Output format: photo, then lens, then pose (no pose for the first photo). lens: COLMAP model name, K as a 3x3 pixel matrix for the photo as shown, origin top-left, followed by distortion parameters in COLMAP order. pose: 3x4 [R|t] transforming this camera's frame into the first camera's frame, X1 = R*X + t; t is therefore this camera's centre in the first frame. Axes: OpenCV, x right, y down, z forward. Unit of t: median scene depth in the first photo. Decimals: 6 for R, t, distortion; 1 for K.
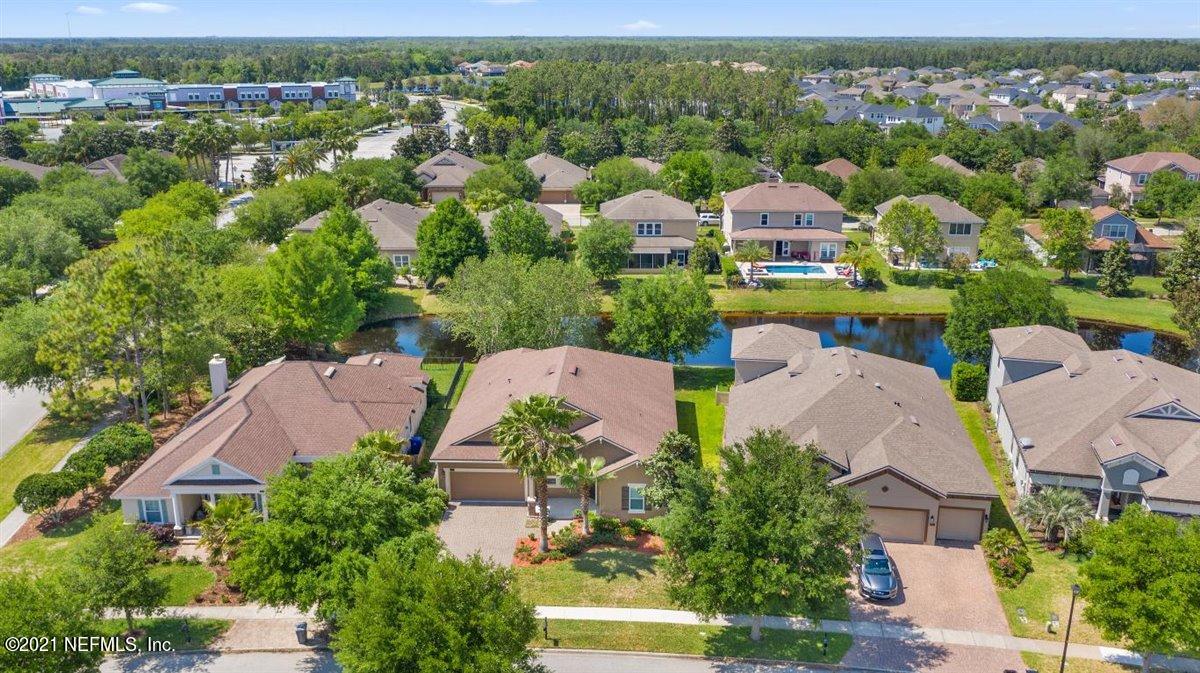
lens RADIAL K [[972.2, 0, 600.0], [0, 972.2, 336.5], [0, 0, 1]] dist [0.002880, 0.001427]
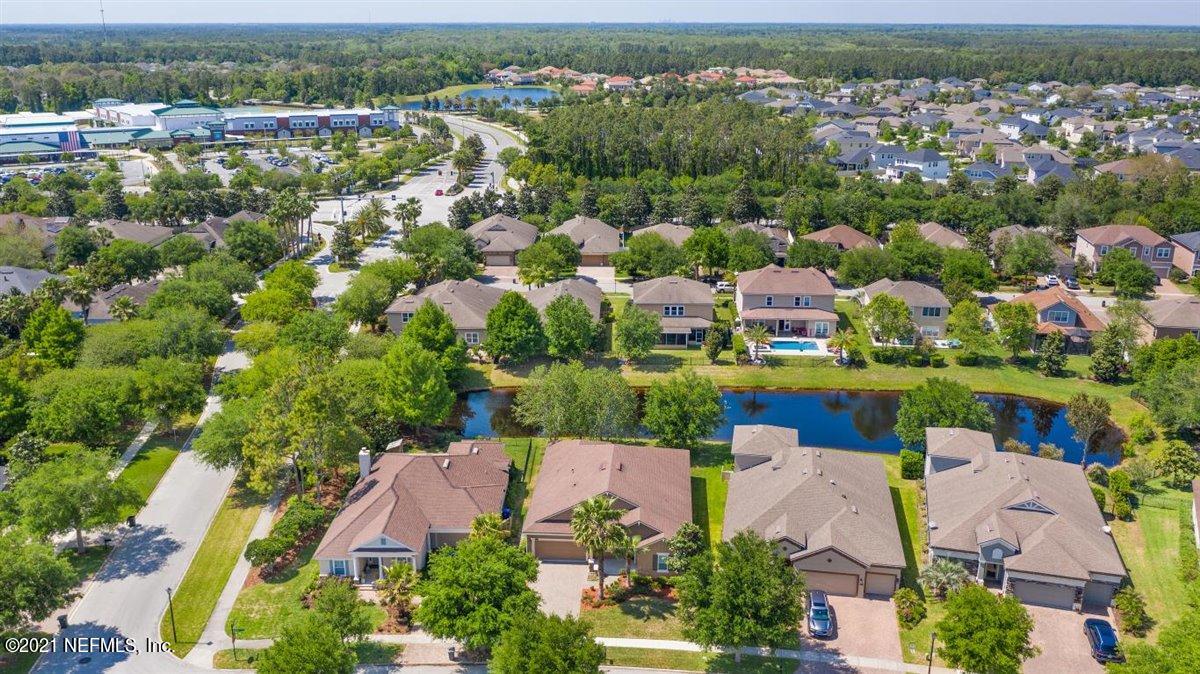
lens RADIAL K [[987.3, 0, 600.0], [0, 987.3, 337.0], [0, 0, 1]] dist [-0.001468, 0.004224]
pose [[0.999679, 0.007217, -0.024287, -0.019683], [-0.006903, 0.999892, 0.012998, -0.160944], [0.024378, -0.012826, 0.999621, -0.410640]]
